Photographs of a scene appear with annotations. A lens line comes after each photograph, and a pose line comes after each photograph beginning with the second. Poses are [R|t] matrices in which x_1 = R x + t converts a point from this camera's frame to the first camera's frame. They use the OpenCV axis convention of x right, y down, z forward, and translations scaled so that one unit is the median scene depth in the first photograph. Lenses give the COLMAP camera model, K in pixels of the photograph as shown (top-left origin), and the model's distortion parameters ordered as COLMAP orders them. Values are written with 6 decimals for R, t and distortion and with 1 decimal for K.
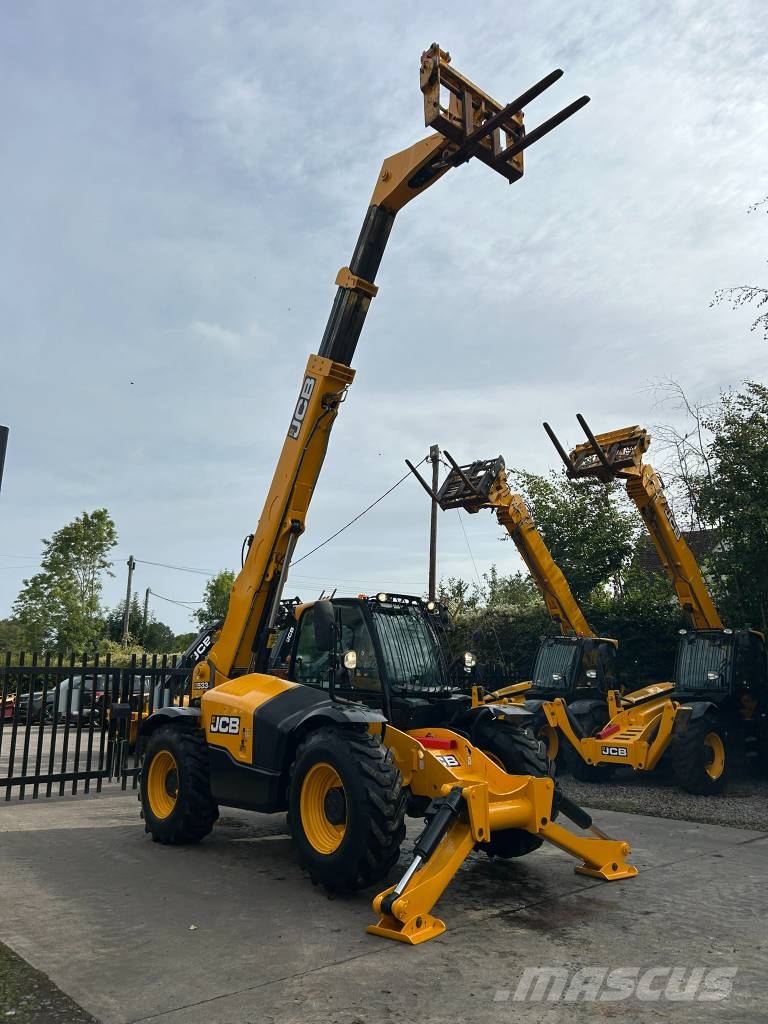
lens RADIAL K [[761.9, 0, 388.0], [0, 761.9, 511.5], [0, 0, 1]] dist [0.066671, -0.077072]
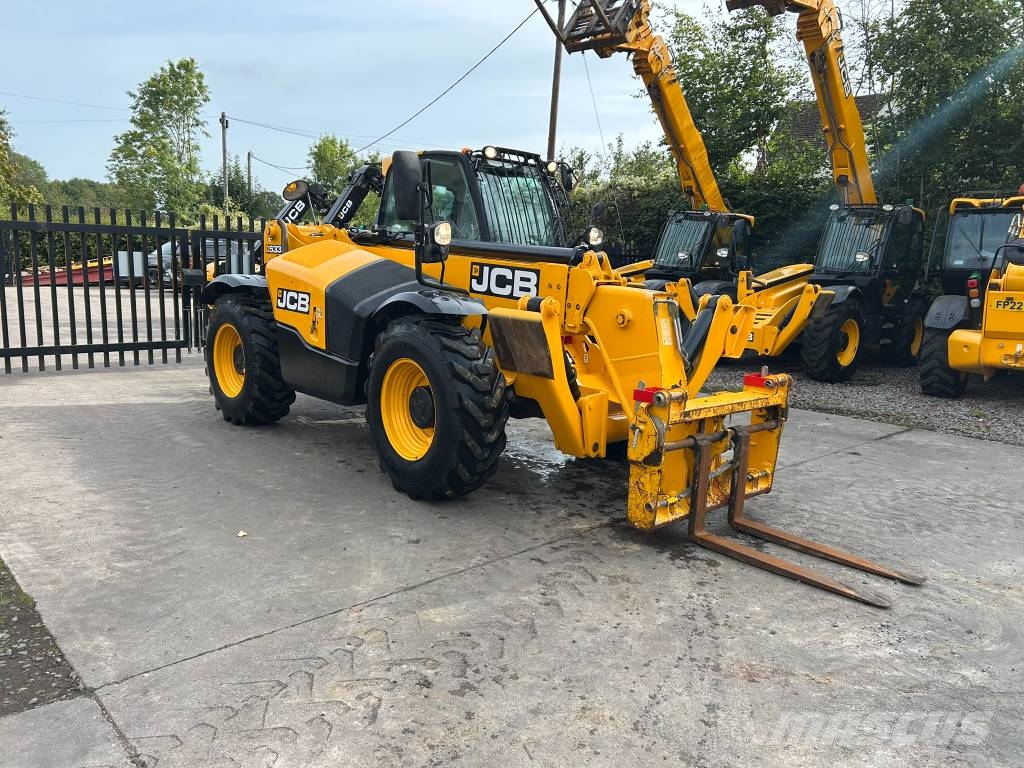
lens RADIAL K [[761.9, 0, 503.9], [0, 761.9, 374.0], [0, 0, 1]] dist [0.066671, -0.077072]
pose [[0.999614, 0.027266, 0.005398, 0.013274], [-0.027378, 0.932374, 0.360456, 0.047521], [0.004795, -0.360465, 0.932761, 0.191076]]
